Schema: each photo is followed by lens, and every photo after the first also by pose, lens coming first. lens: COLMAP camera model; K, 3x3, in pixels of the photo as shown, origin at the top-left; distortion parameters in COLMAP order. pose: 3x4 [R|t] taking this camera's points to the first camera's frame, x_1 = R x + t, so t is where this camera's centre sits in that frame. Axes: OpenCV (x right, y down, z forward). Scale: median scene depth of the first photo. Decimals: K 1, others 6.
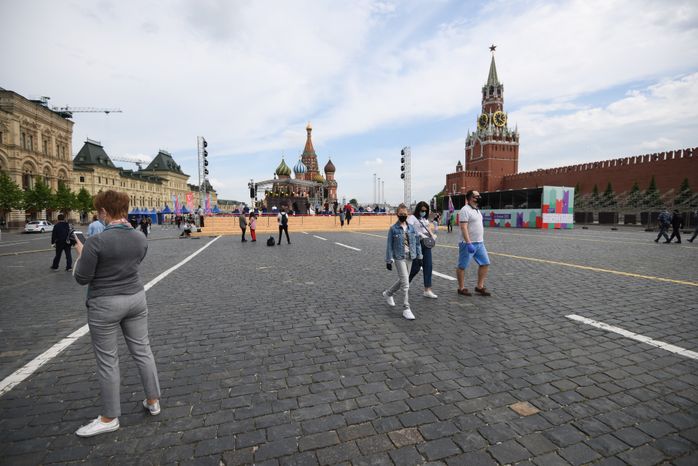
lens RADIAL K [[328.8, 0, 349.0], [0, 328.8, 233.0], [0, 0, 1]] dist [0.000196, 0.000000]
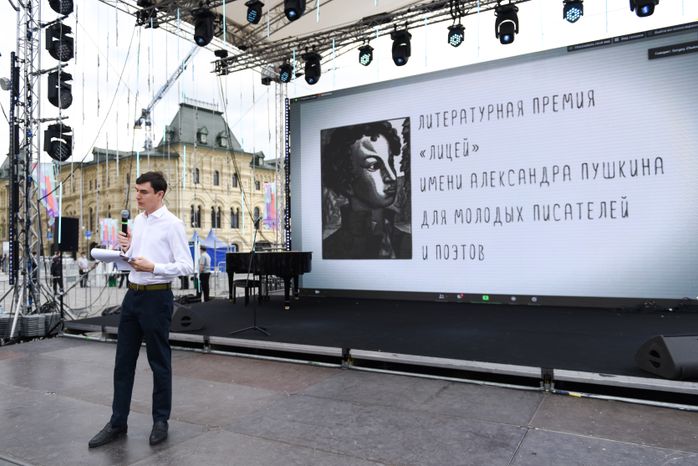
lens RADIAL K [[479.8, 0, 349.0], [0, 479.8, 233.0], [0, 0, 1]] dist [0.002937, 0.000564]
pose [[0.718256, -0.010110, -0.695706, -0.069082], [-0.036917, 0.997932, -0.052614, -0.031981], [0.694799, 0.063474, 0.716397, 0.418421]]
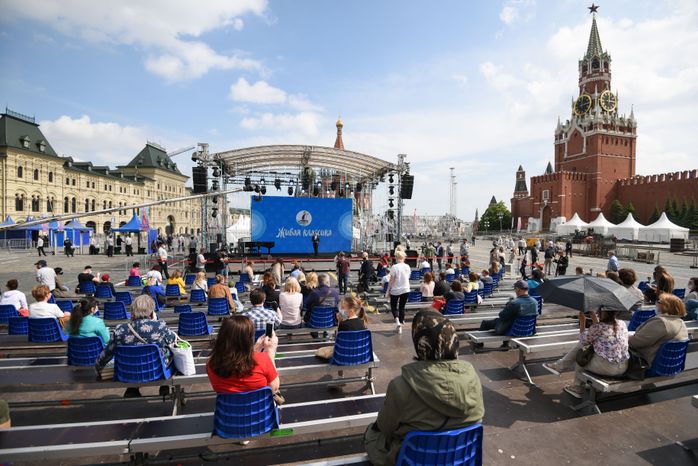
lens RADIAL K [[326.9, 0, 349.0], [0, 326.9, 233.0], [0, 0, 1]] dist [-0.036870, -0.000046]
pose [[0.997131, 0.021282, -0.072638, -0.047257], [-0.023732, 0.999173, -0.033032, -0.024857], [0.071875, 0.034661, 0.996811, 0.282409]]
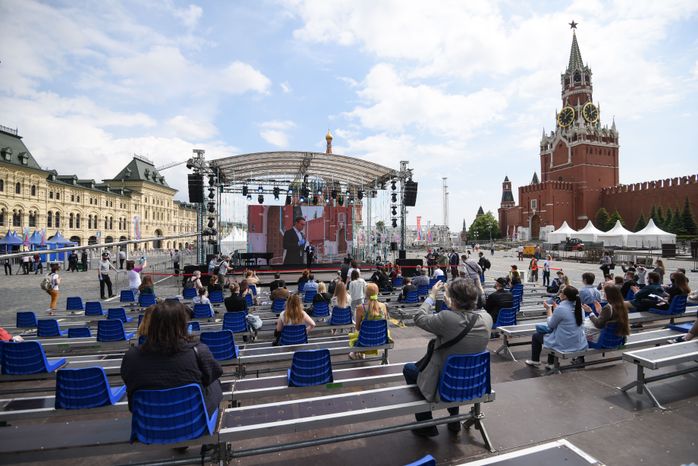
lens RADIAL K [[325.4, 0, 349.0], [0, 325.4, 233.0], [0, 0, 1]] dist [-0.036348, 0.000067]
pose [[0.999220, 0.004404, -0.039235, -0.054141], [-0.007205, 0.997412, -0.071537, -0.023480], [0.038818, 0.071764, 0.996666, 0.288762]]
